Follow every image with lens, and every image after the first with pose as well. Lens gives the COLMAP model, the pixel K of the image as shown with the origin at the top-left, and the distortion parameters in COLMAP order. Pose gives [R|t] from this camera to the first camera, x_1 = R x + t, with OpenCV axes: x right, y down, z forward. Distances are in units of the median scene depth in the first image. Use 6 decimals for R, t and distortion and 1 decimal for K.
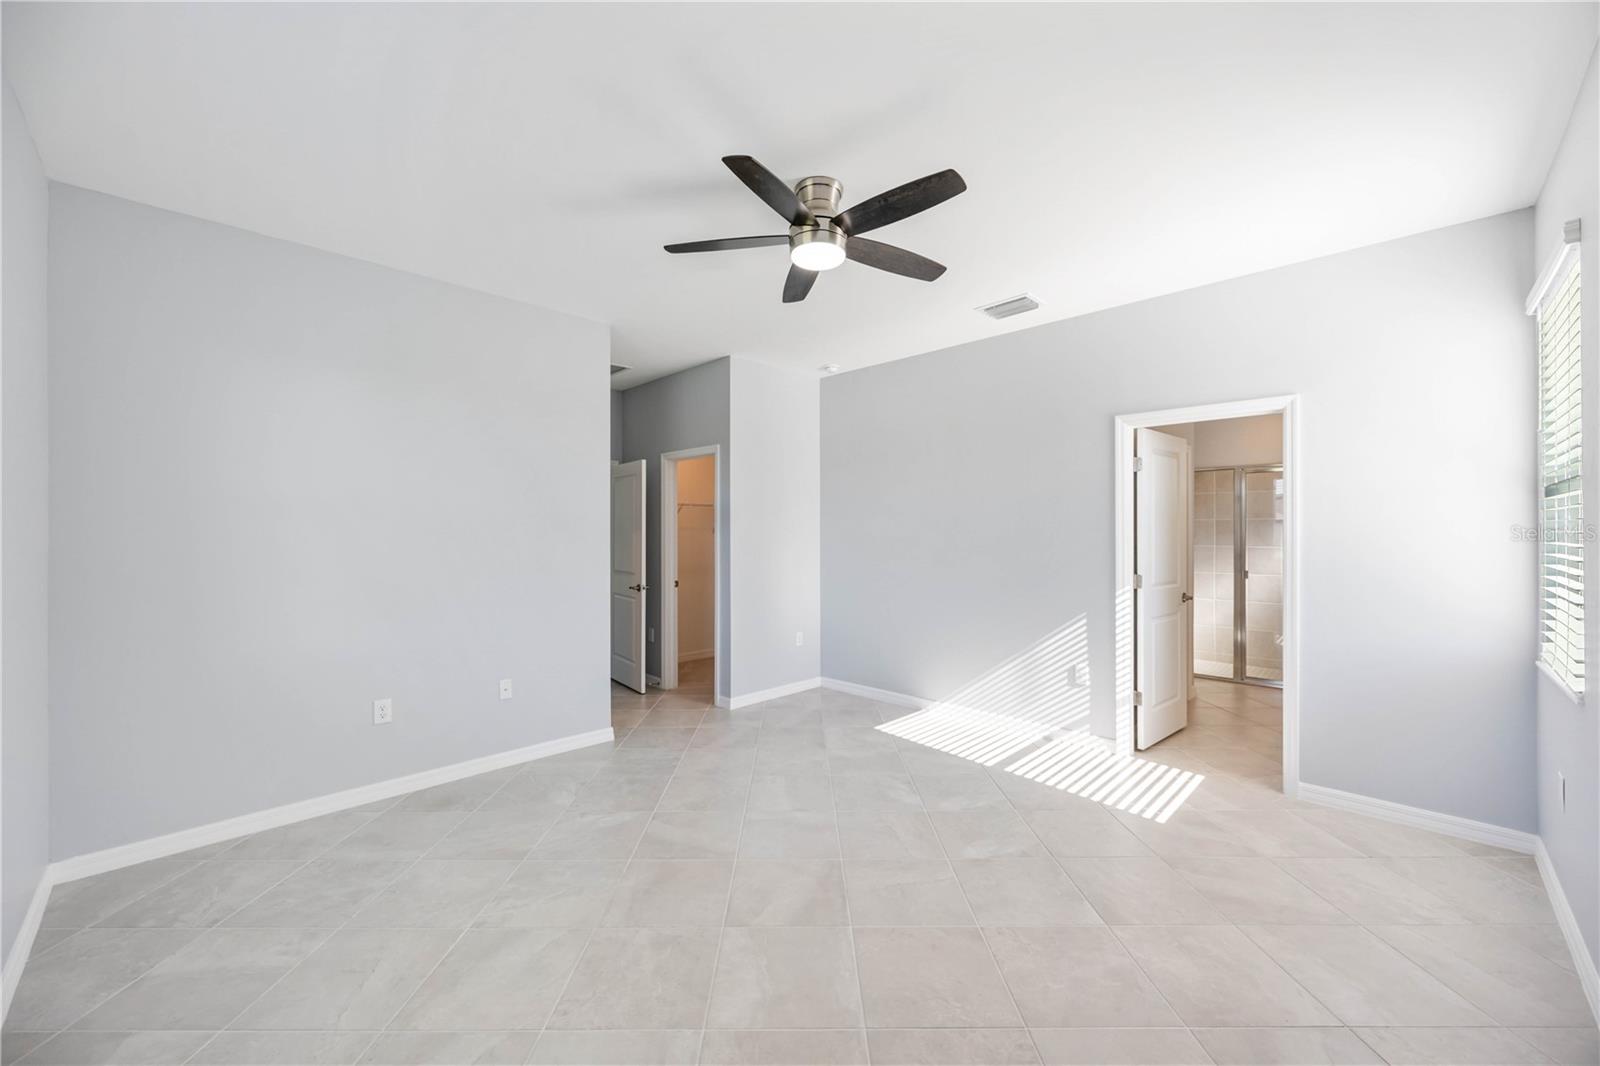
lens RADIAL K [[622.3, 0, 808.6], [0, 622.3, 528.2], [0, 0, 1]] dist [0.000456, 0.000007]
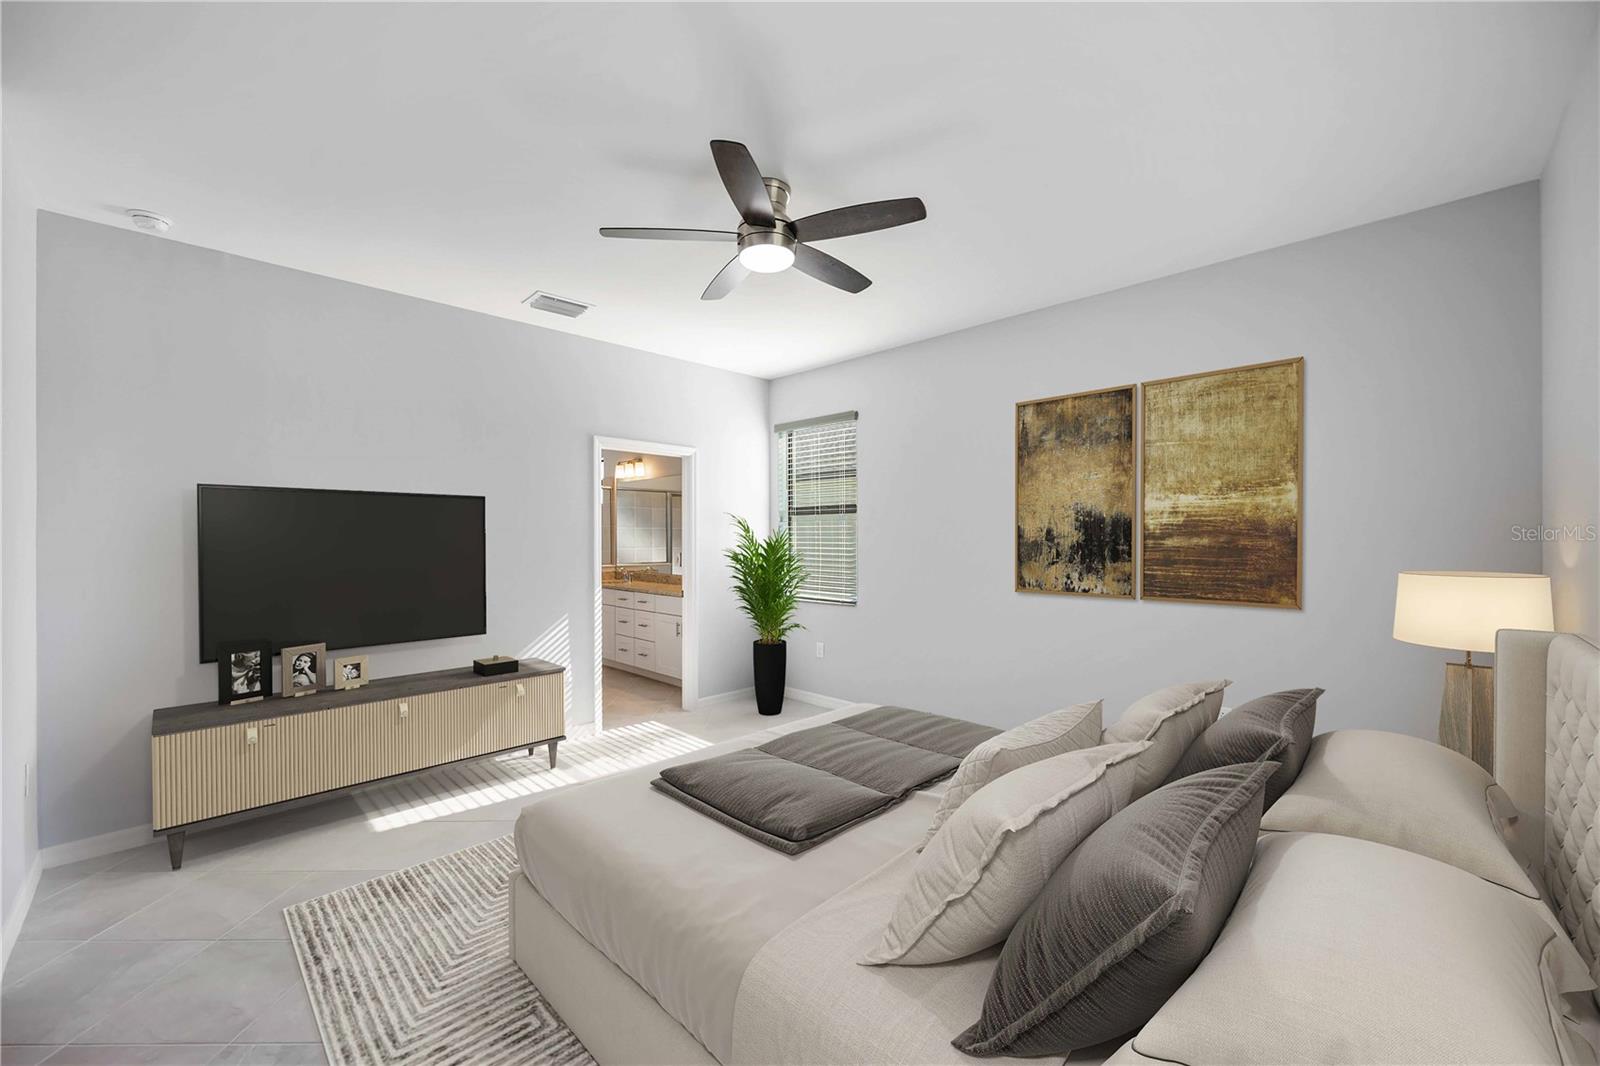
lens RADIAL K [[622.3, 0, 808.8], [0, 622.3, 541.0], [0, 0, 1]] dist [0.000456, 0.000007]
pose [[-0.005295, -0.003000, 0.999981, -0.634131], [0.001922, 0.999994, 0.003010, 0.008503], [-0.999984, 0.001938, -0.005289, 0.607587]]
